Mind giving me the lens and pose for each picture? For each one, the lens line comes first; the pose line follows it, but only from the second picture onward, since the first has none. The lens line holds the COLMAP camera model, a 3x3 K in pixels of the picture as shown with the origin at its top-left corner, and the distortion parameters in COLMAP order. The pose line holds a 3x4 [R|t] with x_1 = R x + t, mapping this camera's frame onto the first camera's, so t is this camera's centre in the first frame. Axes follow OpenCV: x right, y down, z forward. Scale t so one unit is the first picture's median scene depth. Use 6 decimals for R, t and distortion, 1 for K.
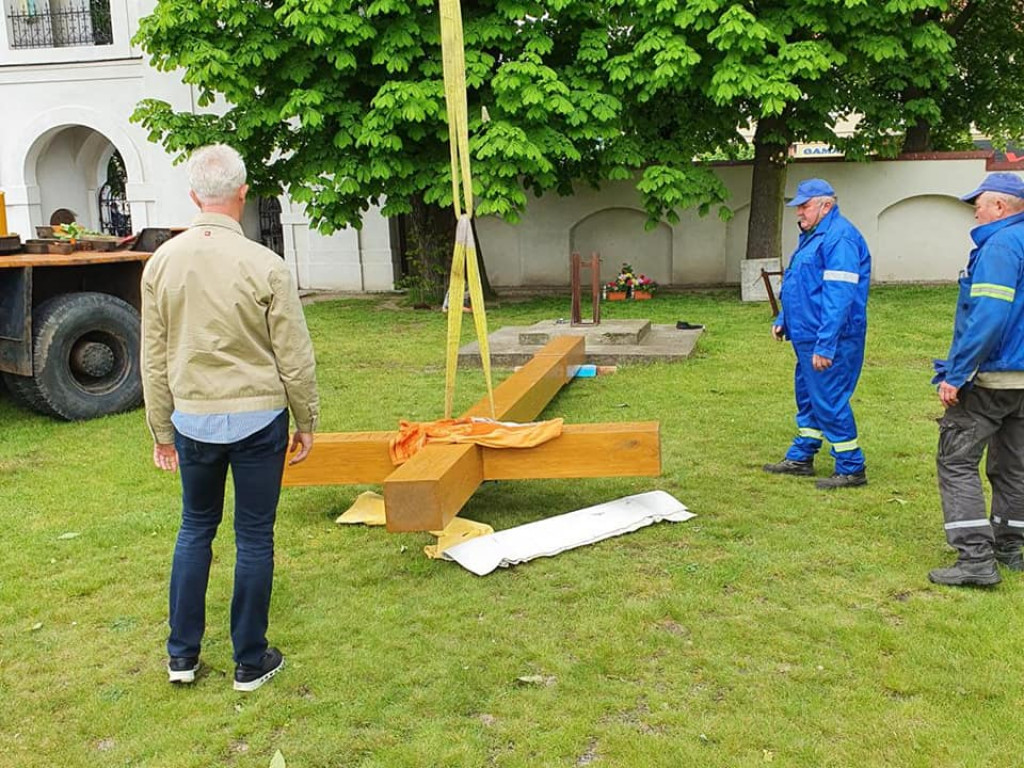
lens RADIAL K [[1060.9, 0, 527.2], [0, 1060.9, 382.4], [0, 0, 1]] dist [0.275261, -0.869101]
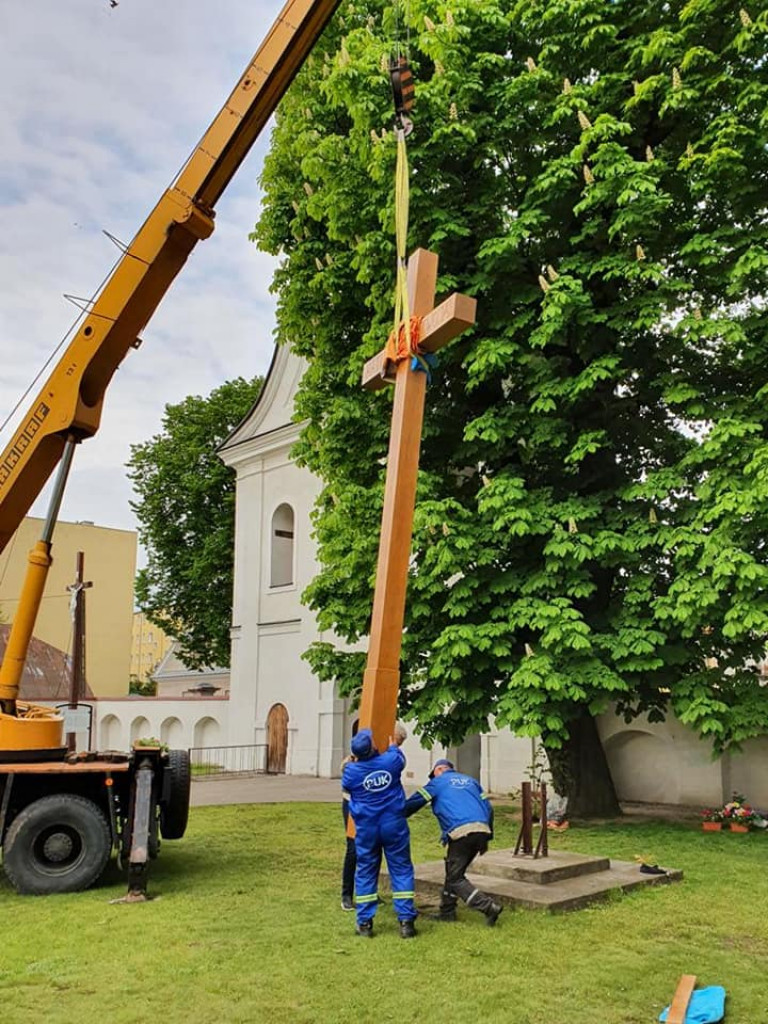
lens RADIAL K [[887.8, 0, 431.9], [0, 887.8, 570.7], [0, 0, 1]] dist [0.077883, -0.001525]
pose [[0.849686, -0.055397, -0.524371, 0.376683], [-0.110672, 0.953578, -0.280072, -0.053615], [0.515544, 0.296006, 0.804111, 0.161768]]
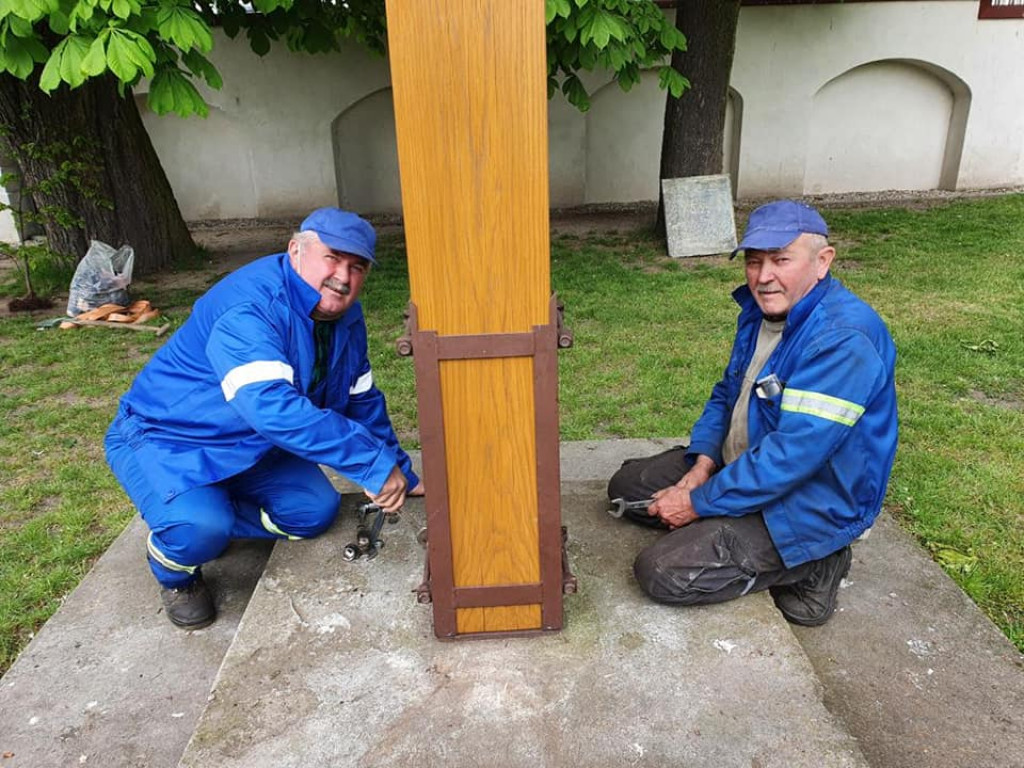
lens RADIAL K [[802.0, 0, 512.2], [0, 802.0, 397.5], [0, 0, 1]] dist [0.067007, -0.086748]
pose [[0.962463, -0.104702, 0.250404, 0.014692], [0.053935, 0.977978, 0.201621, -0.110045], [-0.265999, -0.180547, 0.946915, 0.728798]]
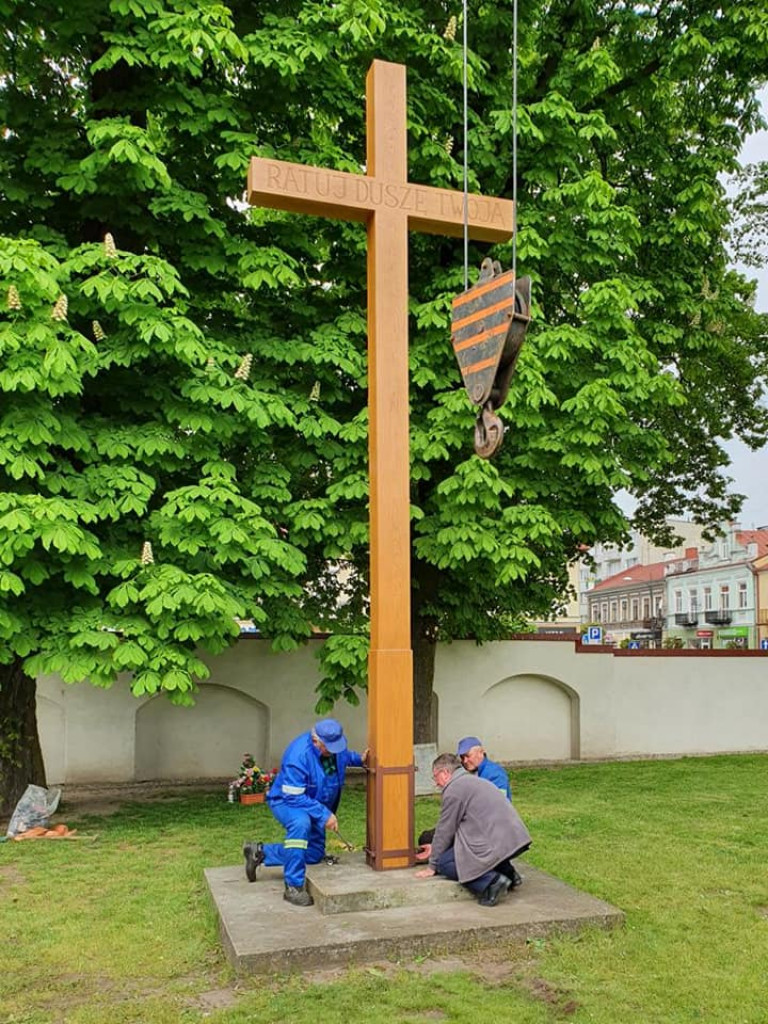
lens RADIAL K [[942.9, 0, 458.0], [0, 942.9, 620.8], [0, 0, 1]] dist [-0.002852, 0.006911]
pose [[0.840178, 0.045952, 0.540360, -0.199750], [0.073749, 0.977466, -0.197791, -0.071624], [-0.537273, 0.206030, 0.817857, 0.405887]]
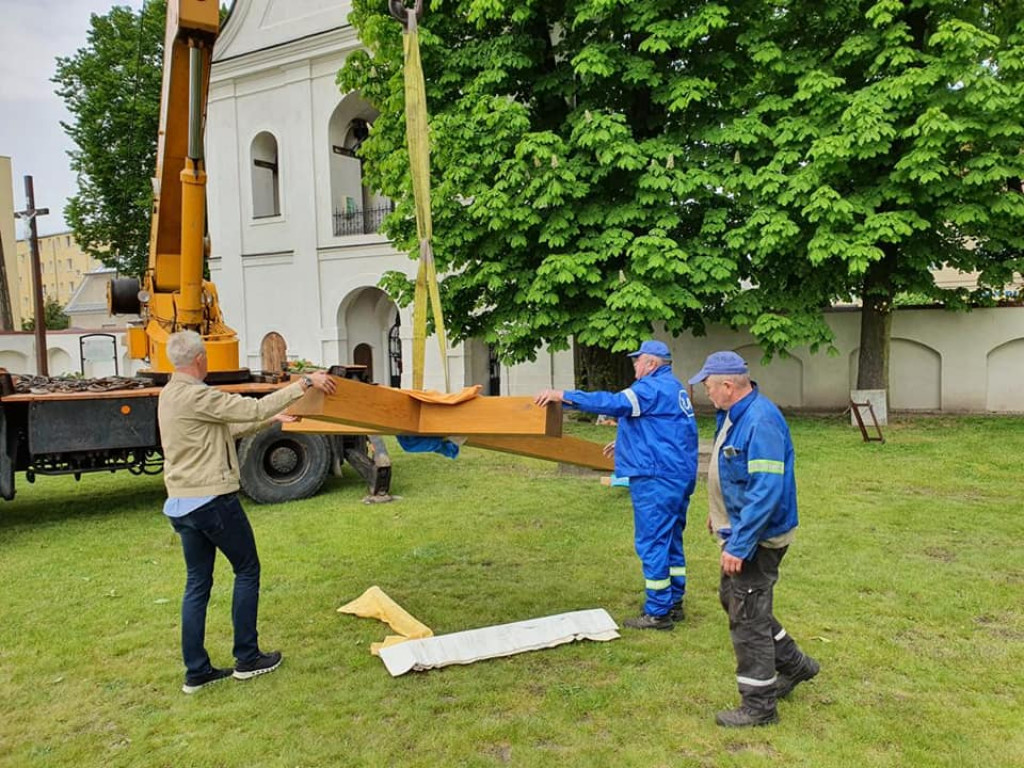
lens RADIAL K [[802.0, 0, 512.2], [0, 802.0, 397.5], [0, 0, 1]] dist [0.067007, -0.086748]
pose [[0.959580, 0.024264, -0.280390, 0.109442], [-0.048247, 0.995710, -0.078951, -0.021121], [0.277271, 0.089288, 0.956634, 0.050921]]
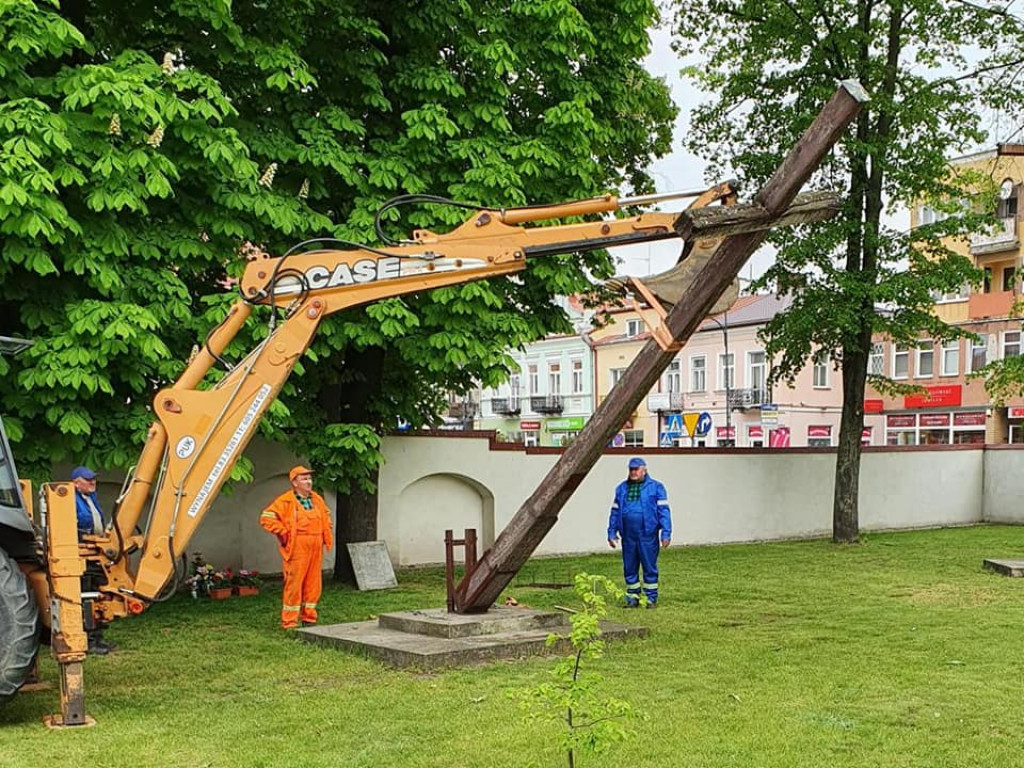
lens RADIAL K [[1314.9, 0, 645.0], [0, 1314.9, 637.5], [0, 0, 1]] dist [0.090375, -0.220548]
pose [[0.591085, -0.087279, 0.801874, -0.620324], [0.129407, 0.991512, 0.012531, -0.024598], [-0.796161, 0.096361, 0.597362, 0.215614]]
